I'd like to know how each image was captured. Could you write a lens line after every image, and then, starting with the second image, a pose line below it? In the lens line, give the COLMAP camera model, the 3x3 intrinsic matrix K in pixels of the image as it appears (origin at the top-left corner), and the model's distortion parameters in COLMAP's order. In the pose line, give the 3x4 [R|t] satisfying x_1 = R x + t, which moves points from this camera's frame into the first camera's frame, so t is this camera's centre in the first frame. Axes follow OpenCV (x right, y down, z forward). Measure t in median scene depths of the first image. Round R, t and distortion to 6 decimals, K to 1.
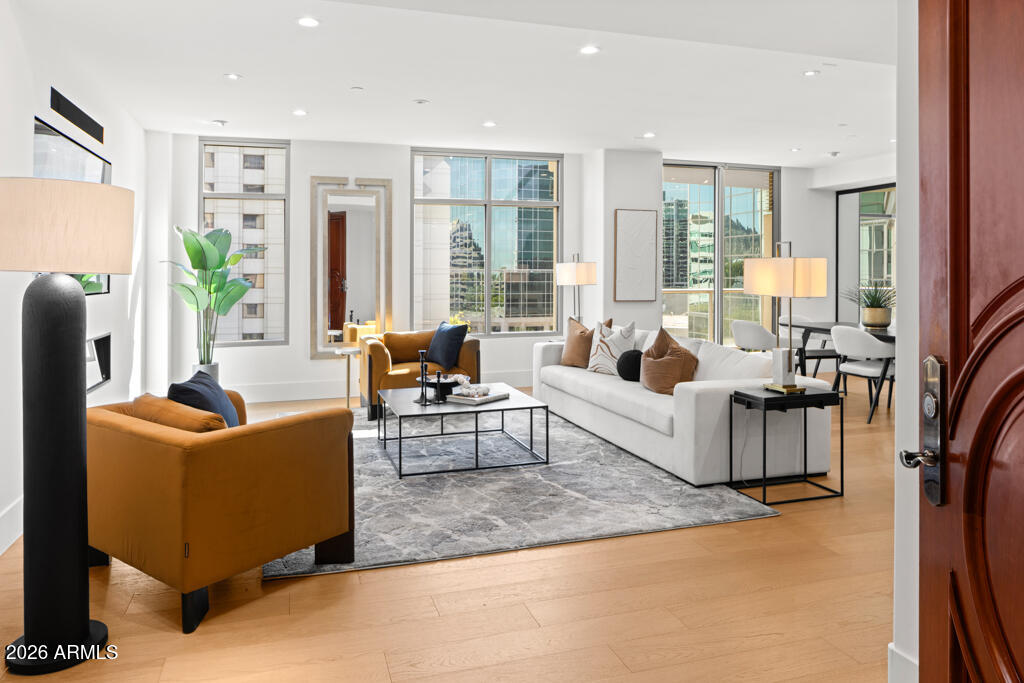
lens RADIAL K [[709.2, 0, 513.6], [0, 709.2, 284.2], [0, 0, 1]] dist [-0.000815, -0.000243]
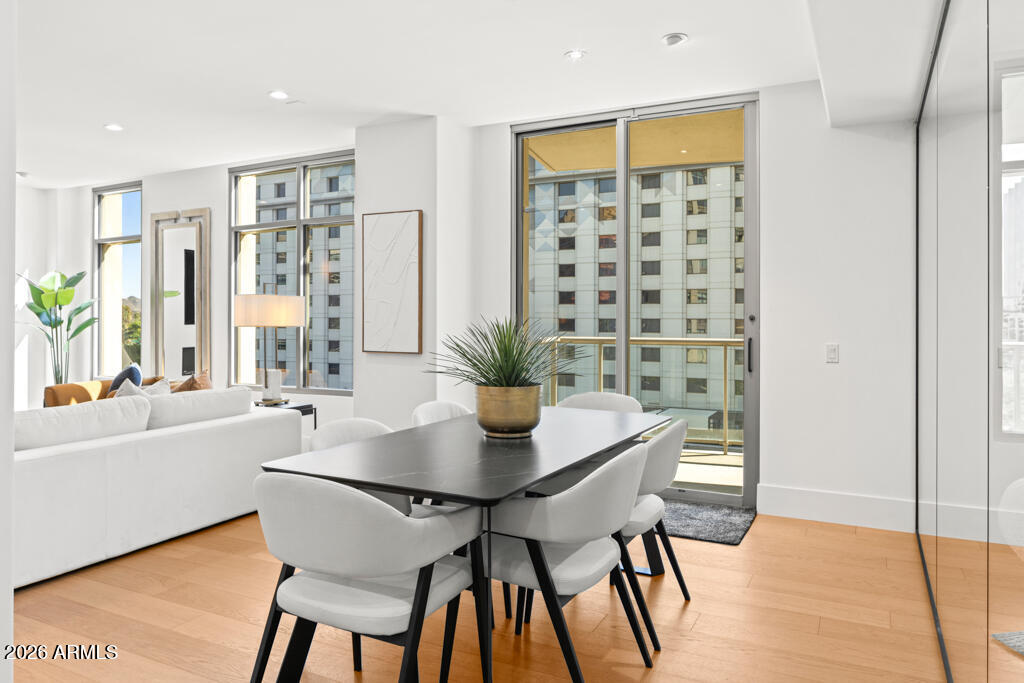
lens RADIAL K [[702.8, 0, 512.0], [0, 702.8, 341.5], [0, 0, 1]] dist [-0.004295, -0.001256]
pose [[0.706464, 0.021277, -0.707429, 1.107395], [-0.009168, 0.999739, 0.020913, -0.001407], [0.707690, -0.008289, 0.706475, 0.970849]]
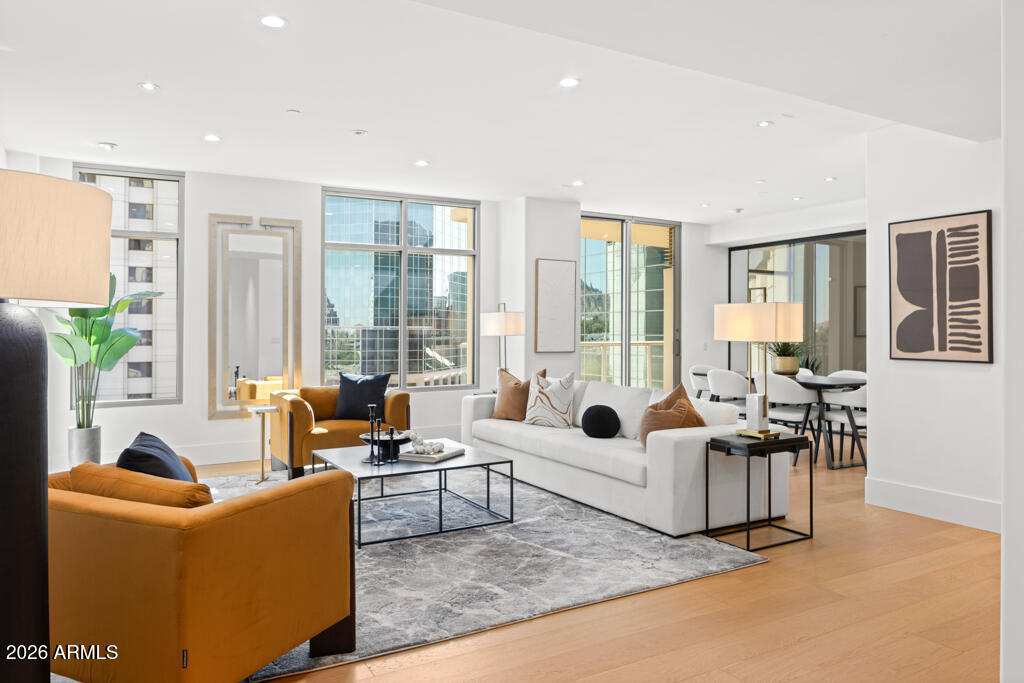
lens RADIAL K [[702.8, 0, 512.0], [0, 702.8, 341.5], [0, 0, 1]] dist [-0.004295, -0.001256]
pose [[0.978907, -0.003105, 0.204283, -0.137273], [0.003134, 0.999995, 0.000181, 0.013158], [-0.204283, 0.000463, 0.978912, 0.086450]]
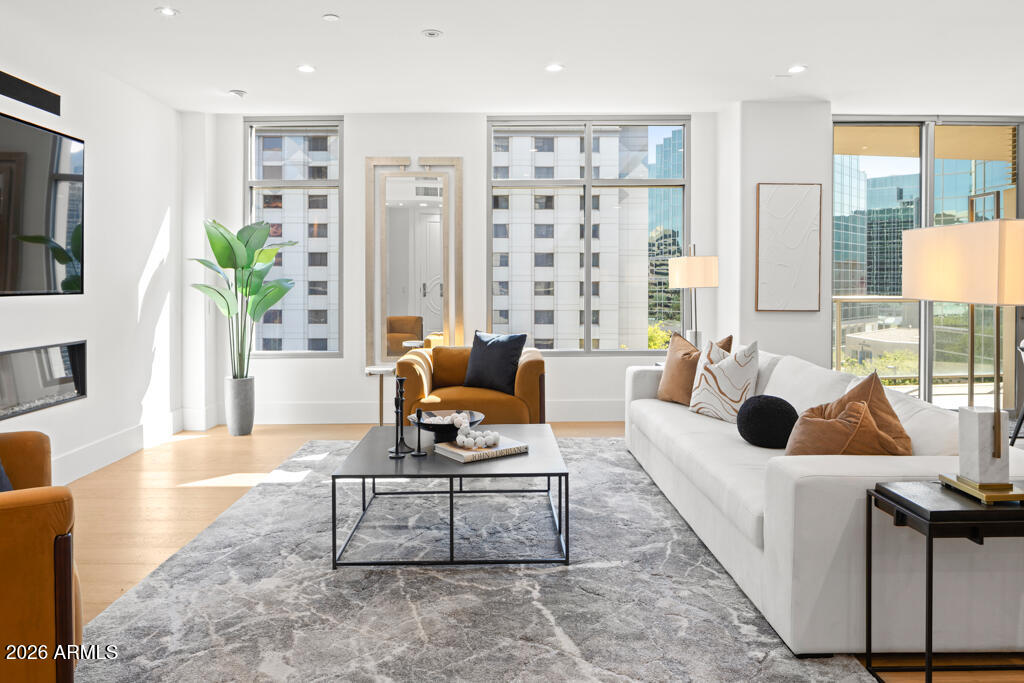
lens RADIAL K [[708.1, 0, 506.7], [0, 708.1, 293.0], [0, 0, 1]] dist [-0.007587, -0.001193]
pose [[0.954640, 0.004505, -0.297729, 0.178501], [-0.004321, 0.999990, 0.001277, 0.009157], [0.297731, 0.000067, 0.954650, 0.366931]]
